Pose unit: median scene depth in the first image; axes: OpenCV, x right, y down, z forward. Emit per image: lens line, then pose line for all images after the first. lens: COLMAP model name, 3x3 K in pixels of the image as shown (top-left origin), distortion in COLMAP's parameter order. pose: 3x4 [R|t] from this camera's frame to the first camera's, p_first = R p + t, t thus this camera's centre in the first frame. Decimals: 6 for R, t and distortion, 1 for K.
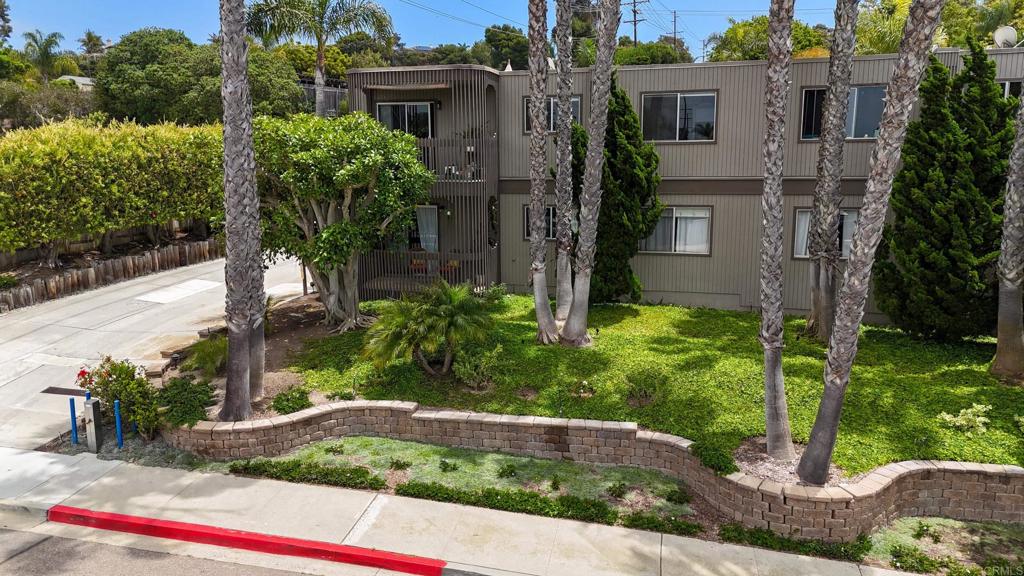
lens RADIAL K [[755.8, 0, 512.0], [0, 755.8, 288.0], [0, 0, 1]] dist [0.074429, -0.078490]
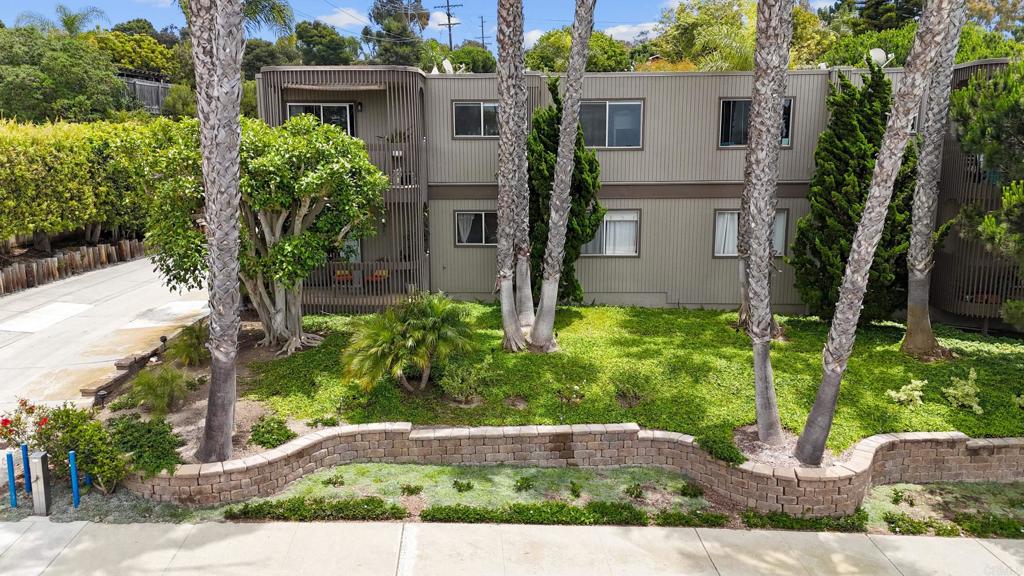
lens RADIAL K [[755.8, 0, 512.0], [0, 755.8, 288.0], [0, 0, 1]] dist [0.074429, -0.078490]
pose [[0.965361, -0.042512, 0.257430, -0.242692], [0.042900, 0.999071, 0.004115, -0.015338], [-0.257366, 0.007071, 0.966288, 0.048845]]
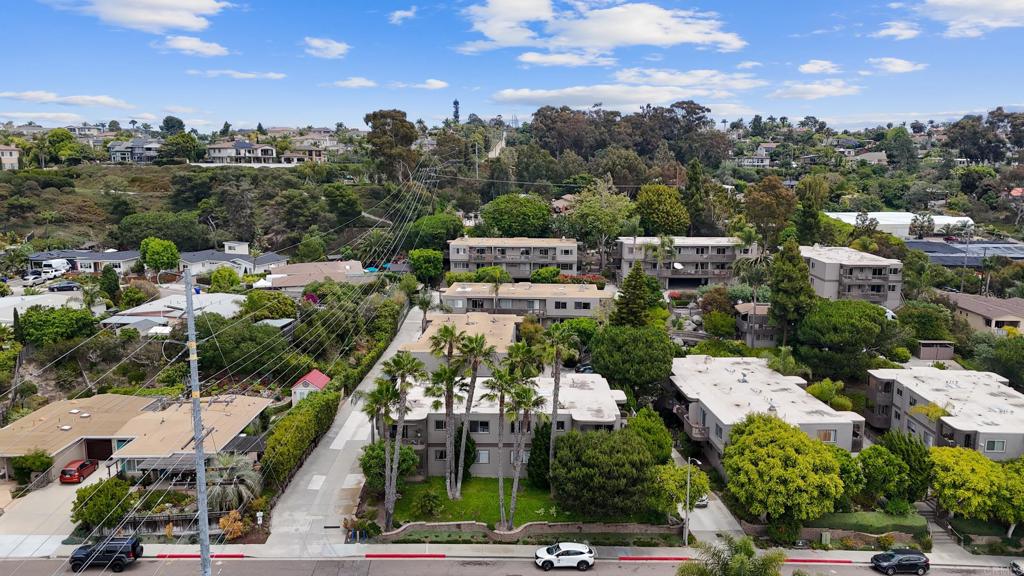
lens RADIAL K [[755.8, 0, 512.0], [0, 755.8, 288.0], [0, 0, 1]] dist [0.074429, -0.078490]
pose [[0.955434, -0.036148, 0.292983, -0.897720], [0.030005, 0.999226, 0.025436, -1.305430], [-0.293676, -0.015512, 0.955779, -3.364577]]
